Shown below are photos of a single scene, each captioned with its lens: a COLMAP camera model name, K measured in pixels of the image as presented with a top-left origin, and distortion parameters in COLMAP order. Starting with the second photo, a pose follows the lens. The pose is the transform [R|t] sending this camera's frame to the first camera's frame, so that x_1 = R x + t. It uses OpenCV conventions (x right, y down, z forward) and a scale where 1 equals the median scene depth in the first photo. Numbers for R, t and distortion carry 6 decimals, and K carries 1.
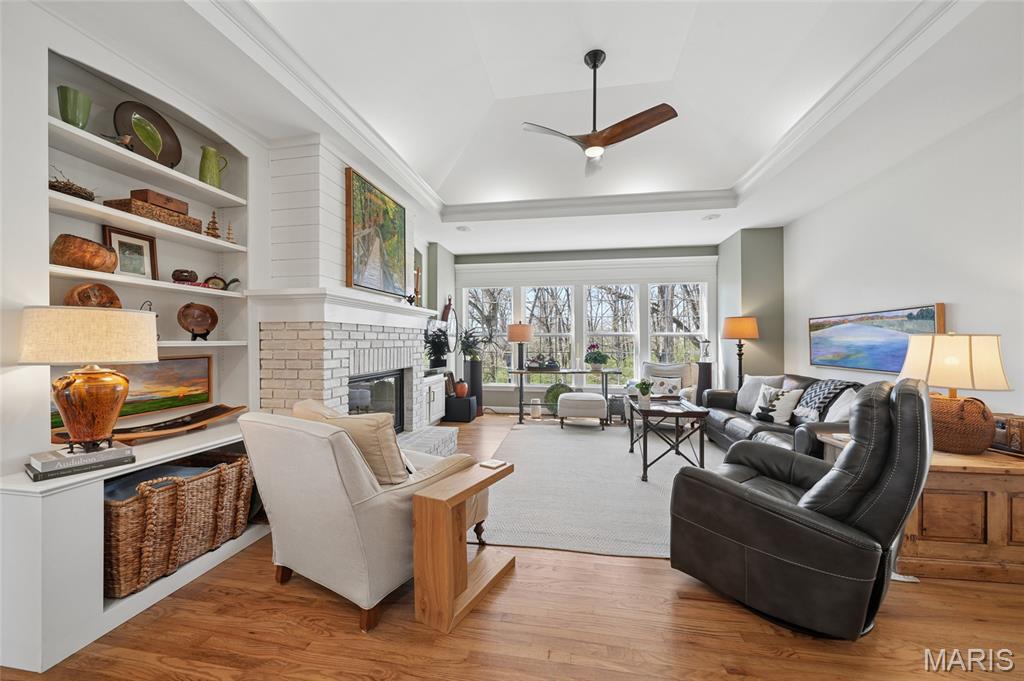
lens RADIAL K [[368.9, 0, 515.4], [0, 368.9, 339.5], [0, 0, 1]] dist [-0.000951, -0.001912]
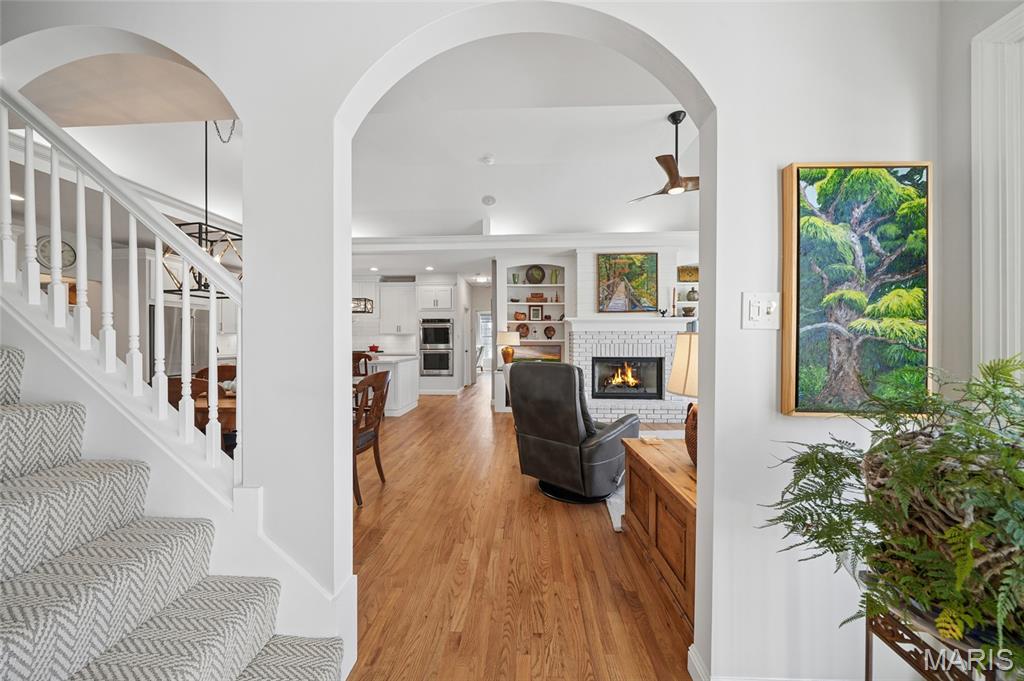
lens RADIAL K [[362.1, 0, 511.9], [0, 362.1, 340.2], [0, 0, 1]] dist [-0.004885, 0.000161]
pose [[0.101996, 0.000735, -0.994785, 1.904634], [0.003655, 0.999993, 0.001114, 0.002971], [0.994778, -0.003749, 0.101992, 0.421411]]
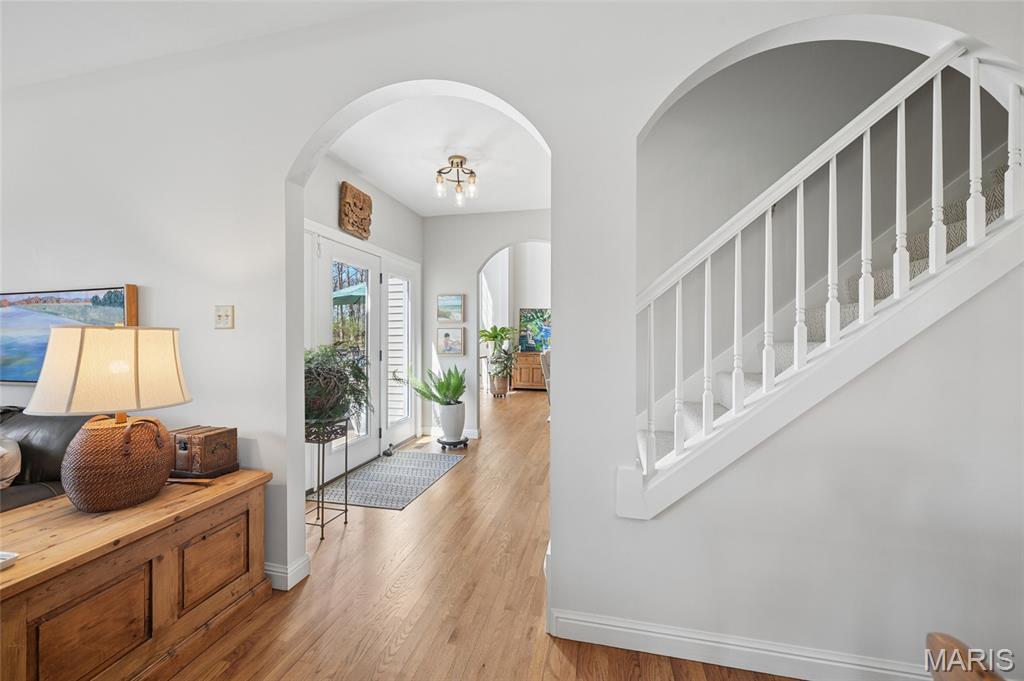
lens RADIAL K [[398.7, 0, 508.7], [0, 398.7, 334.3], [0, 0, 1]] dist [-0.003143, 0.000101]
pose [[0.052611, 0.001035, 0.998615, 0.407987], [-0.002910, 0.999995, -0.000883, -0.002157], [-0.998611, -0.002860, 0.052614, 0.209280]]
